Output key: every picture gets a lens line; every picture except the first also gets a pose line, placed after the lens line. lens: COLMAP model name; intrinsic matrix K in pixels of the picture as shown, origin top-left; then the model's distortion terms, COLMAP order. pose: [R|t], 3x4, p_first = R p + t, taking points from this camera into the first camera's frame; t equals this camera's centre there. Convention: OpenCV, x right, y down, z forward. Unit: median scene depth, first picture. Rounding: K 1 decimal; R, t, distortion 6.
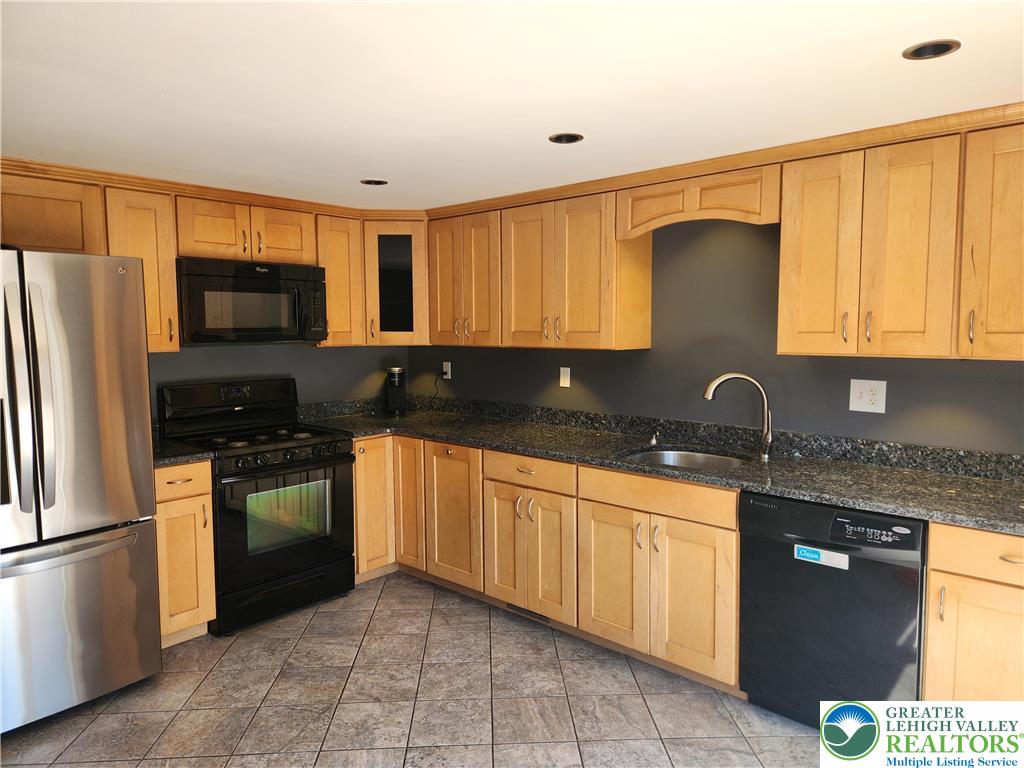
lens RADIAL K [[684.0, 0, 512.0], [0, 684.0, 384.0], [0, 0, 1]] dist [0.005278, -0.000203]
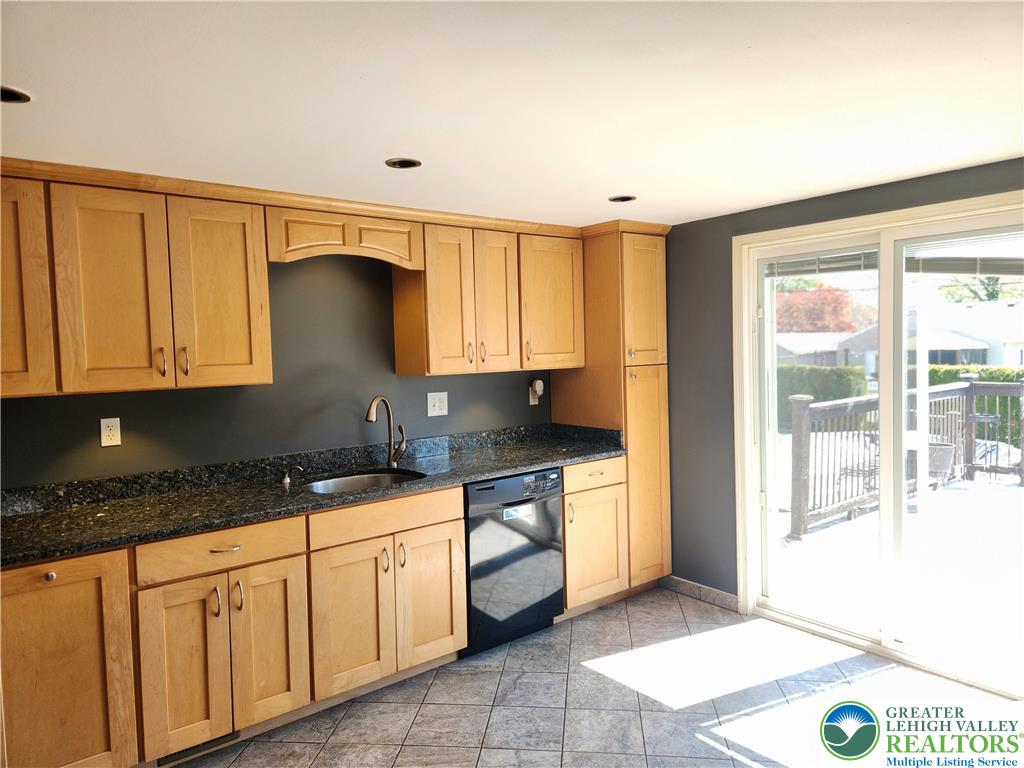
lens RADIAL K [[684.0, 0, 512.0], [0, 684.0, 384.0], [0, 0, 1]] dist [0.005278, -0.000203]
pose [[0.148233, -0.052583, 0.987553, -0.704052], [0.110778, 0.993184, 0.036255, -0.049000], [-0.982728, 0.104025, 0.153048, 0.574972]]
